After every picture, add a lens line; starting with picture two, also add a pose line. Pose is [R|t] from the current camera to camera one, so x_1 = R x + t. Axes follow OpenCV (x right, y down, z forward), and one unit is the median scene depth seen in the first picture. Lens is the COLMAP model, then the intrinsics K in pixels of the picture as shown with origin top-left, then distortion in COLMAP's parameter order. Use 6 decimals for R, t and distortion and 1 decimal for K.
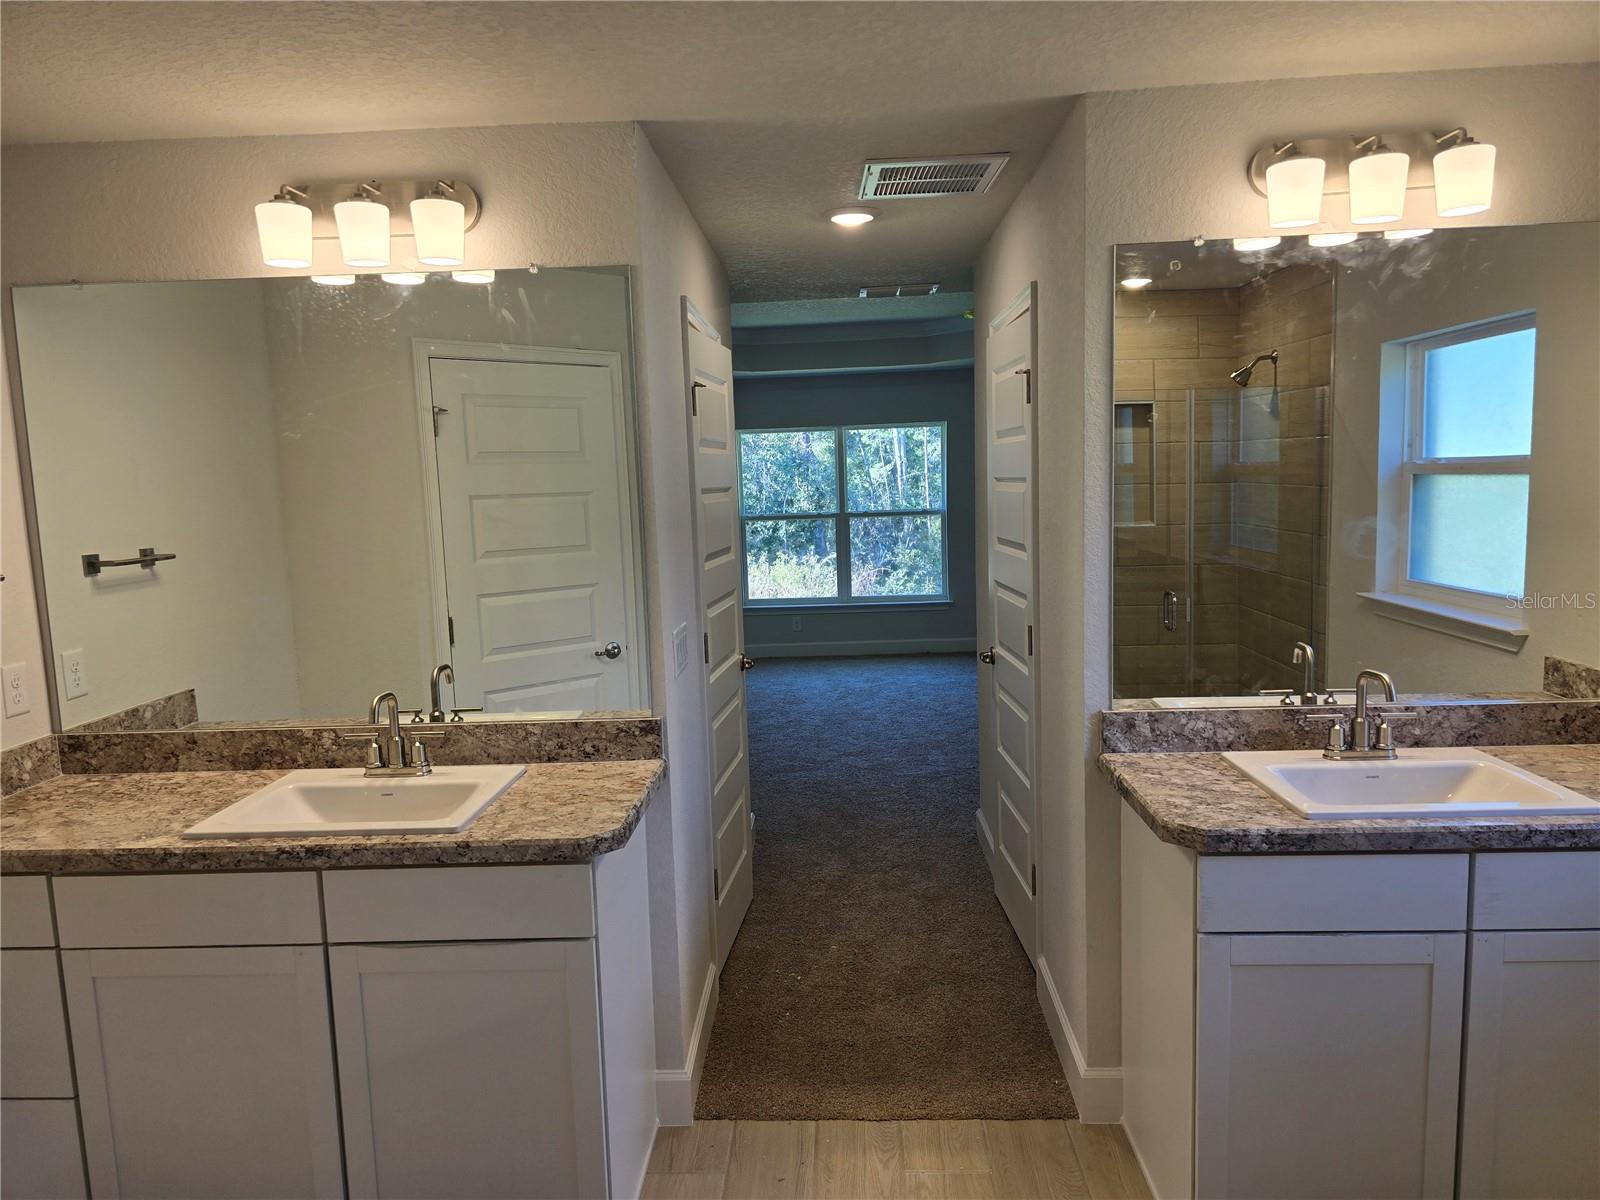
lens RADIAL K [[1078.8, 0, 800.0], [0, 1078.8, 600.0], [0, 0, 1]] dist [0.052883, -0.005930]
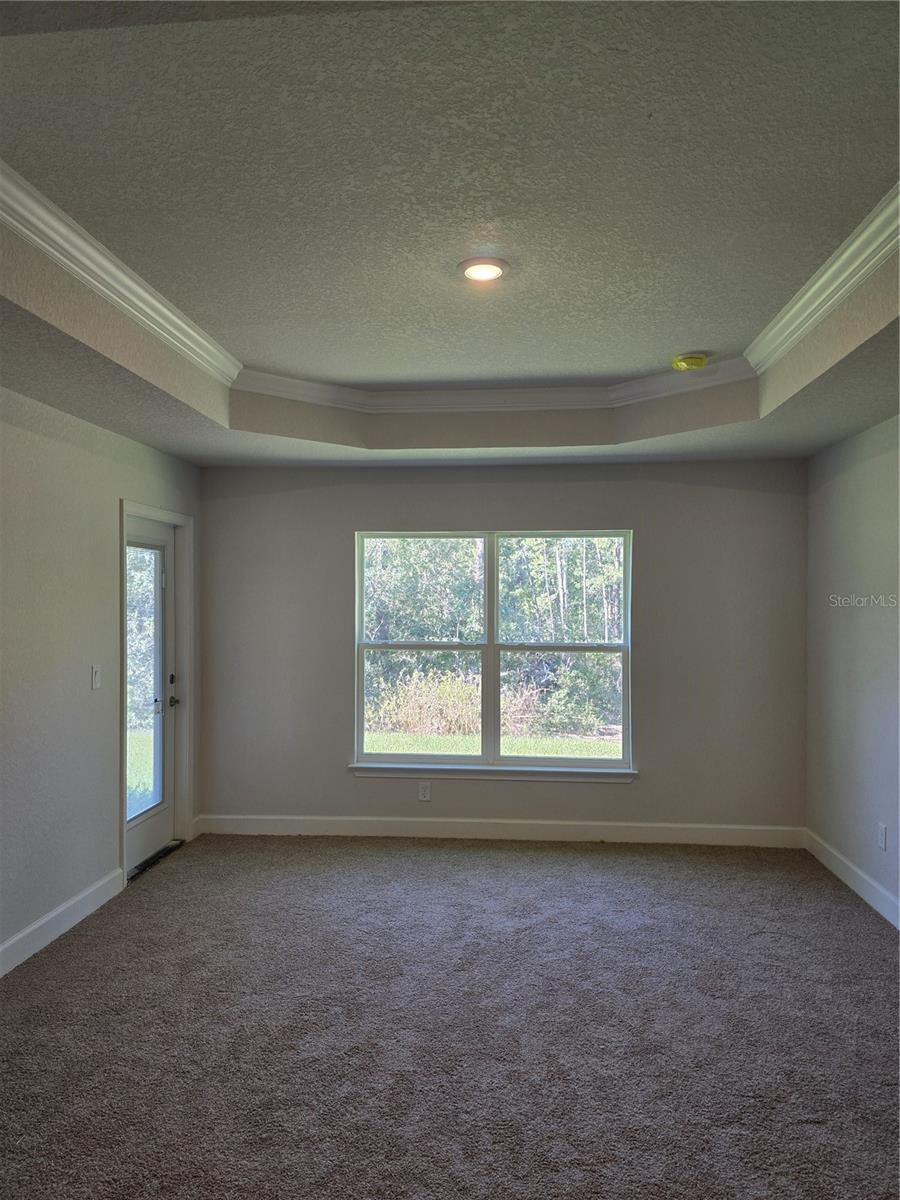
lens RADIAL K [[809.1, 0, 446.1], [0, 809.1, 597.9], [0, 0, 1]] dist [0.052883, -0.005930]
pose [[0.998180, 0.034357, -0.049568, 0.014673], [-0.040039, 0.992132, -0.118619, -0.018741], [0.045103, 0.120388, 0.991702, 0.181458]]
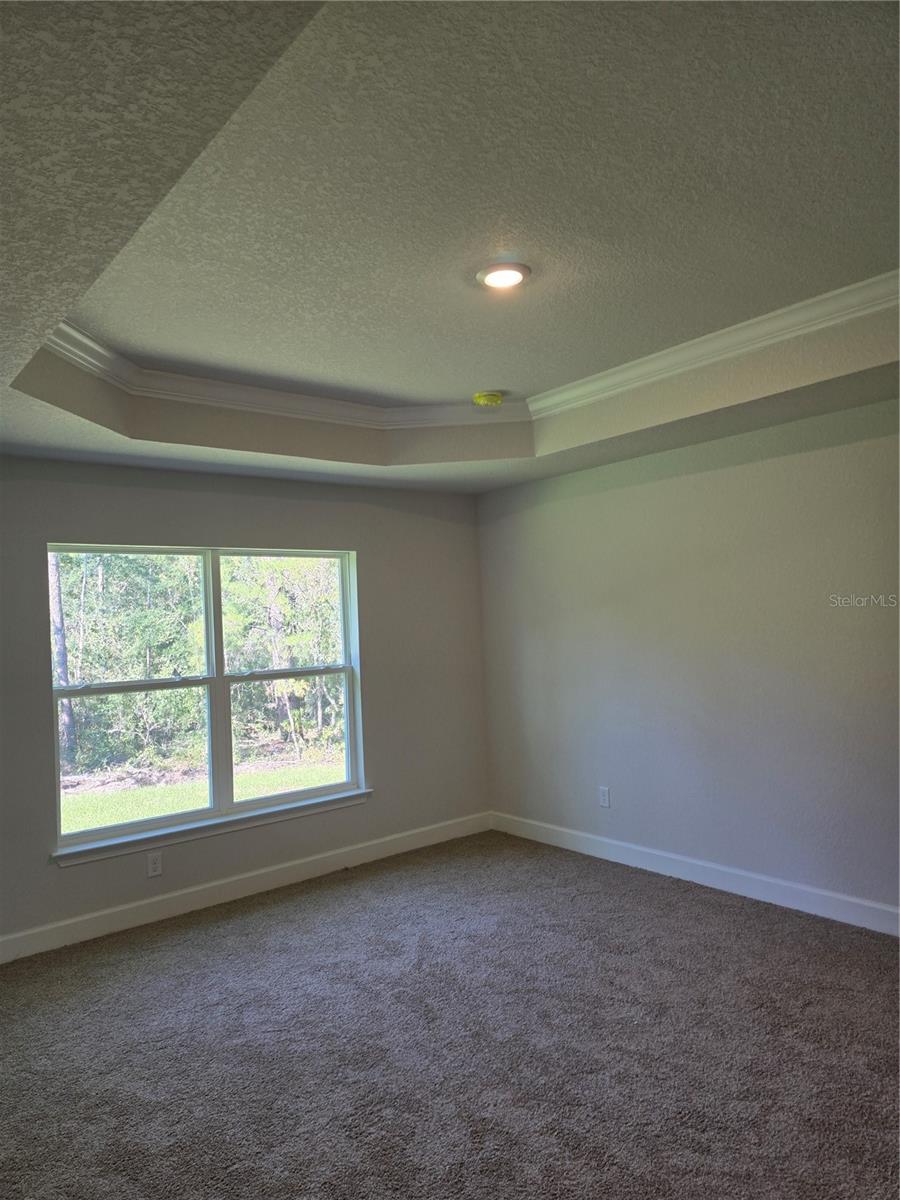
lens RADIAL K [[809.1, 0, 446.1], [0, 809.1, 597.9], [0, 0, 1]] dist [0.052883, -0.005930]
pose [[0.758789, 0.017913, 0.651090, -0.076175], [0.092709, 0.986474, -0.135184, -0.020179], [-0.644705, 0.162938, 0.746865, 0.221886]]
